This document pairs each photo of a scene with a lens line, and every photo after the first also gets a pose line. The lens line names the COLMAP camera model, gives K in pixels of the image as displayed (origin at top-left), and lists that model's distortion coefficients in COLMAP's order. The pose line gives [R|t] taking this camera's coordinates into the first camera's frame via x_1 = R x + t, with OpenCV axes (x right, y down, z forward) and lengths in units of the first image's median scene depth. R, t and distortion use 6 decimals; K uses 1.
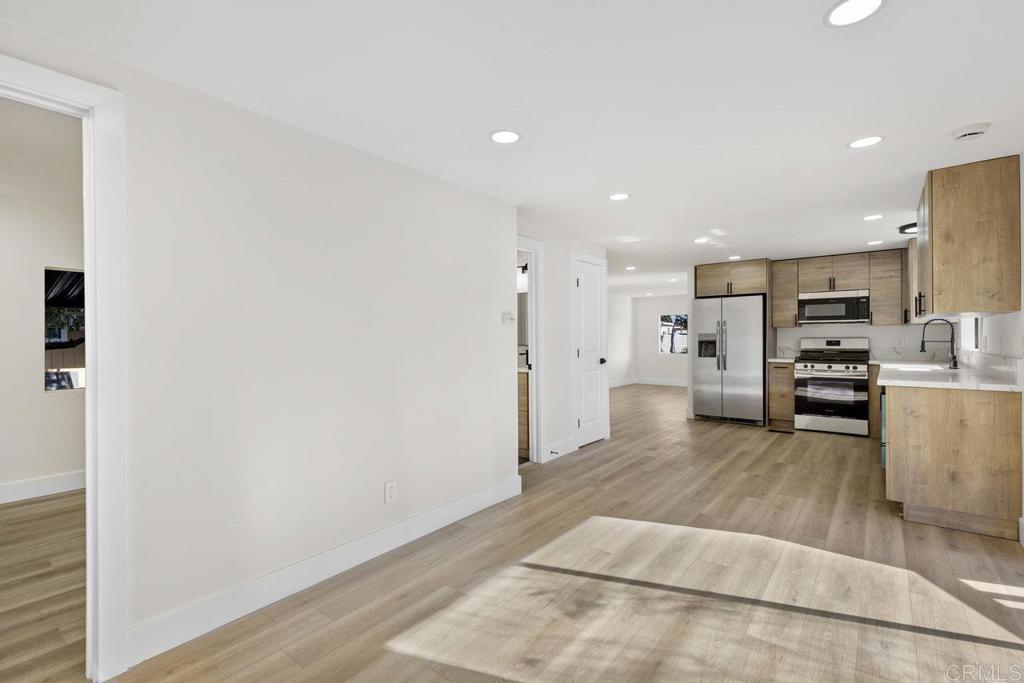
lens RADIAL K [[462.9, 0, 518.2], [0, 462.9, 339.2], [0, 0, 1]] dist [0.008173, 0.000246]
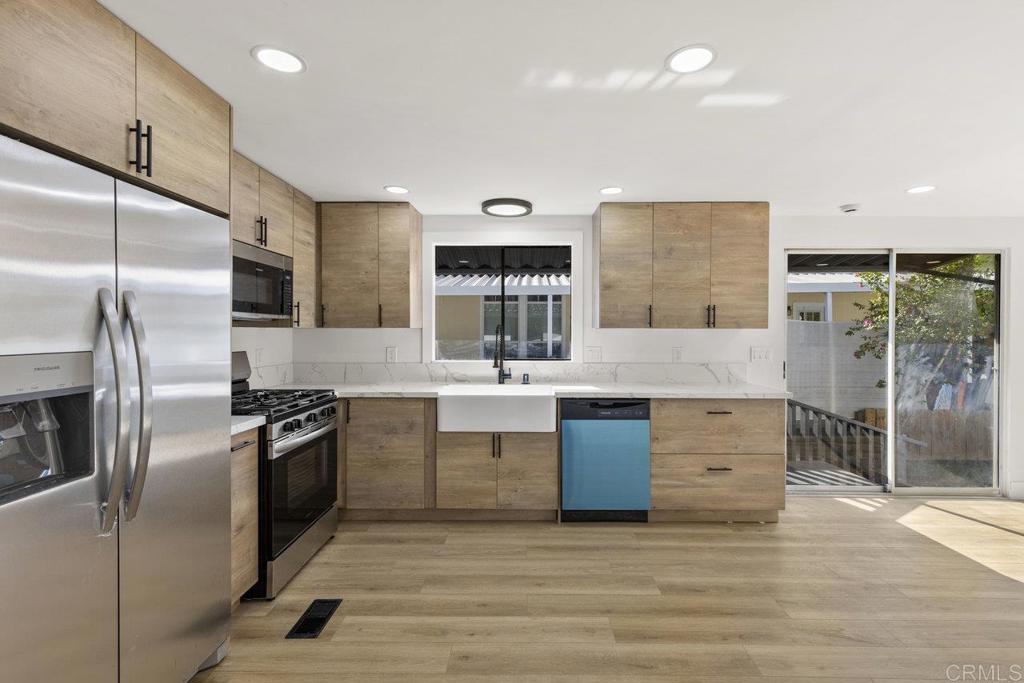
lens RADIAL K [[462.9, 0, 522.0], [0, 462.9, 334.0], [0, 0, 1]] dist [0.008173, 0.000246]
pose [[-0.611348, 0.000500, 0.791362, 0.356399], [0.001874, 0.999998, 0.000816, -0.043333], [-0.791360, 0.001982, -0.611348, 2.167759]]
